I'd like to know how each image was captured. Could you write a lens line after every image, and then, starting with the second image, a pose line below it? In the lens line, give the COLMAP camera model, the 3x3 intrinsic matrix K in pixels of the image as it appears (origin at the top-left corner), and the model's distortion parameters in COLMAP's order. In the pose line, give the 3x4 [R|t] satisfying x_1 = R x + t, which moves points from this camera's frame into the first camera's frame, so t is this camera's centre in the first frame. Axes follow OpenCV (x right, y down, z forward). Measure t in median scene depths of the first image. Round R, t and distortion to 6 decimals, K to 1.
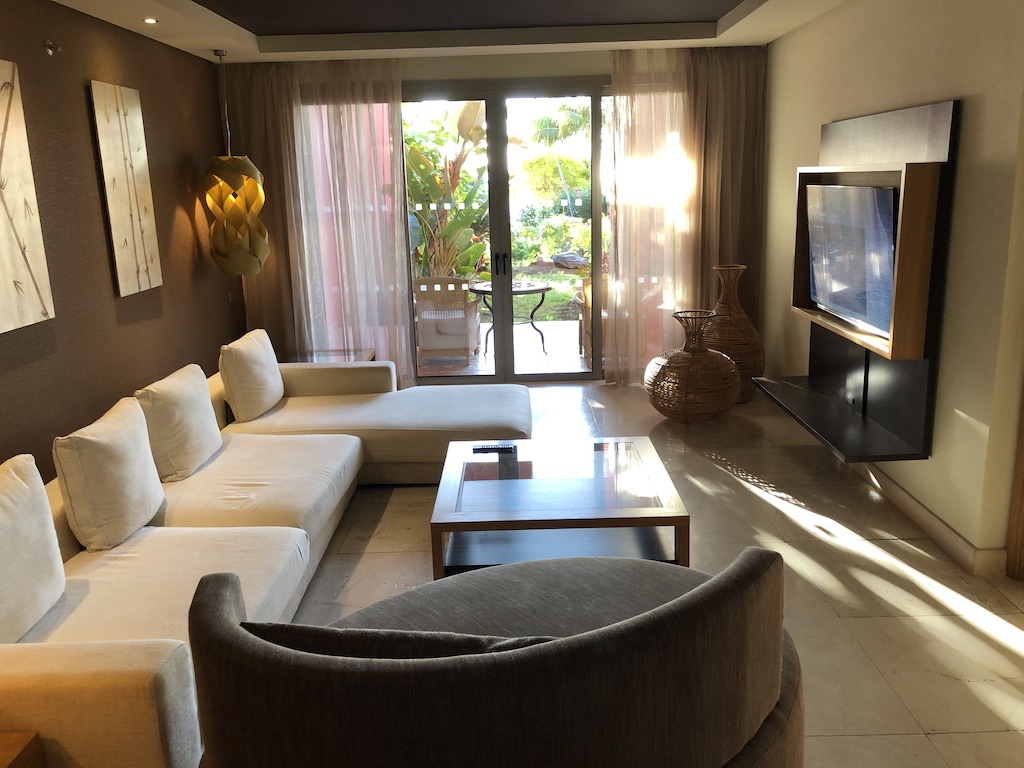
lens RADIAL K [[830.6, 0, 511.2], [0, 830.6, 378.5], [0, 0, 1]] dist [0.015463, -0.019368]
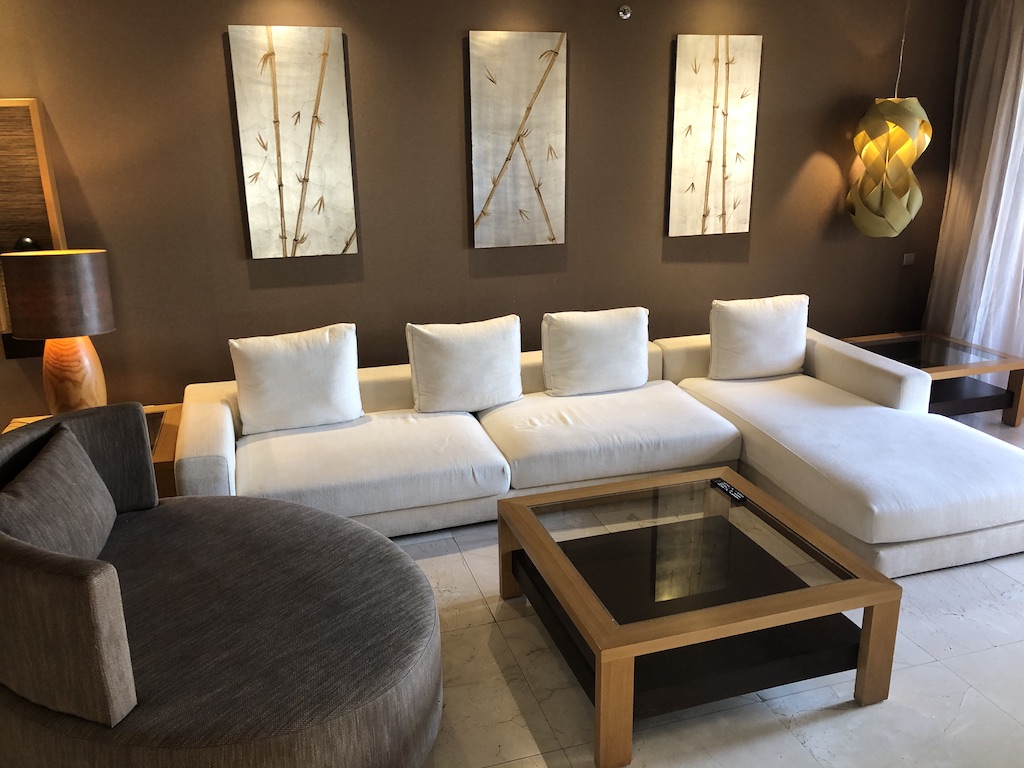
lens RADIAL K [[830.6, 0, 515.7], [0, 830.6, 383.2], [0, 0, 1]] dist [0.015463, -0.019368]
pose [[0.297498, 0.304722, -0.904787, 0.585364], [-0.217552, 0.944401, 0.246532, -0.157852], [0.929605, 0.123496, 0.347250, 0.502805]]
